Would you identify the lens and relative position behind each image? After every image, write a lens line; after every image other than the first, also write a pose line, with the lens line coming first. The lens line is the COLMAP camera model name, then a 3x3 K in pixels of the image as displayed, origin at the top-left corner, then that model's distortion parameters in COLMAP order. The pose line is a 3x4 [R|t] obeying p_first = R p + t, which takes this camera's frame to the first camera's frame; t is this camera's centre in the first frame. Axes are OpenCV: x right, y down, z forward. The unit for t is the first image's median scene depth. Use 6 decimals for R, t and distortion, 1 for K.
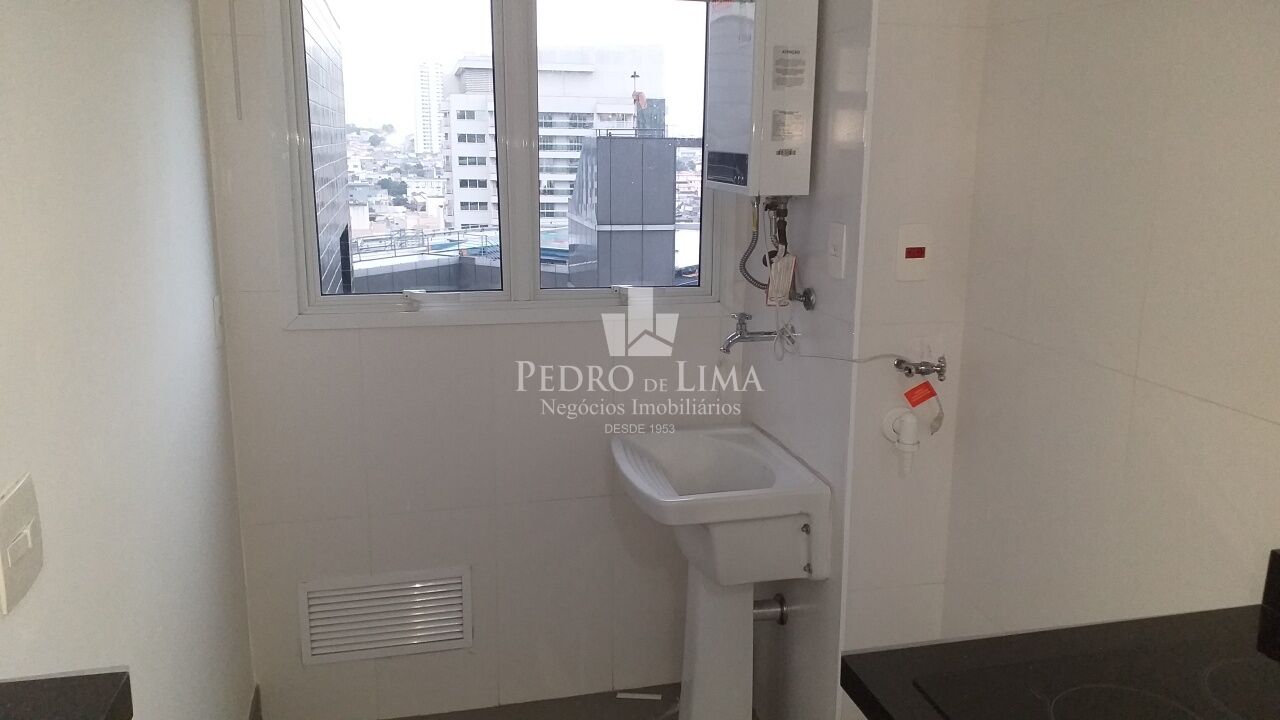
lens RADIAL K [[1011.2, 0, 639.9], [0, 1011.2, 372.4], [0, 0, 1]] dist [0.076271, -0.105249]
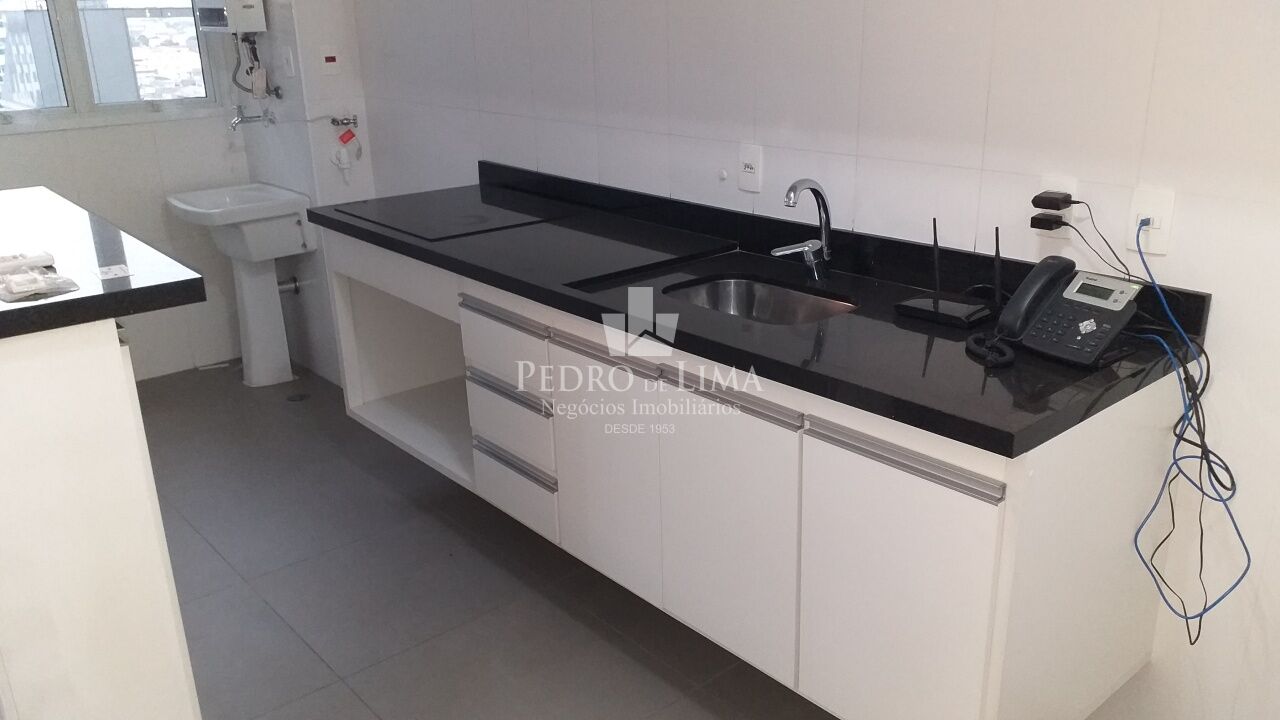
lens RADIAL K [[1011.2, 0, 609.3], [0, 1011.2, 345.8], [0, 0, 1]] dist [0.076271, -0.105249]
pose [[0.895402, -0.172984, 0.410282, -0.118023], [0.132190, 0.983179, 0.126039, 0.208525], [-0.425183, -0.058621, 0.903207, -0.848258]]
